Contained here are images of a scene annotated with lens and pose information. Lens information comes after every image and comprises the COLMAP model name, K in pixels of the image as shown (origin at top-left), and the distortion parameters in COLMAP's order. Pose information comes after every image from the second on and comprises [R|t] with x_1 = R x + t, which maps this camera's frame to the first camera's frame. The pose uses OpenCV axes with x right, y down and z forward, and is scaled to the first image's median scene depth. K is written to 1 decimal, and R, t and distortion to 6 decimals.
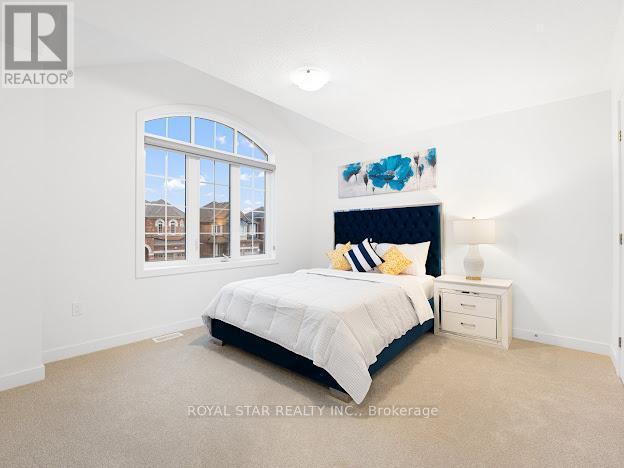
lens RADIAL K [[290.4, 0, 312.0], [0, 290.4, 234.0], [0, 0, 1]] dist [0.002733, 0.000613]
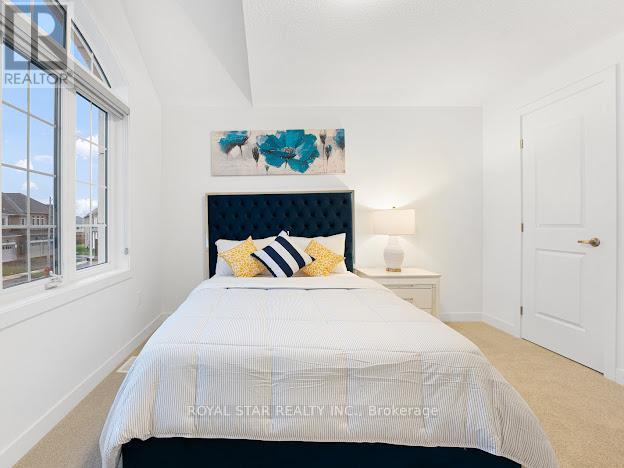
lens RADIAL K [[307.3, 0, 312.0], [0, 307.3, 234.0], [0, 0, 1]] dist [-0.033242, 0.000152]
pose [[0.765331, -0.023776, 0.643197, -0.244607], [0.008389, 0.999601, 0.026968, 0.001307], [-0.643582, -0.015244, 0.765225, 0.311019]]
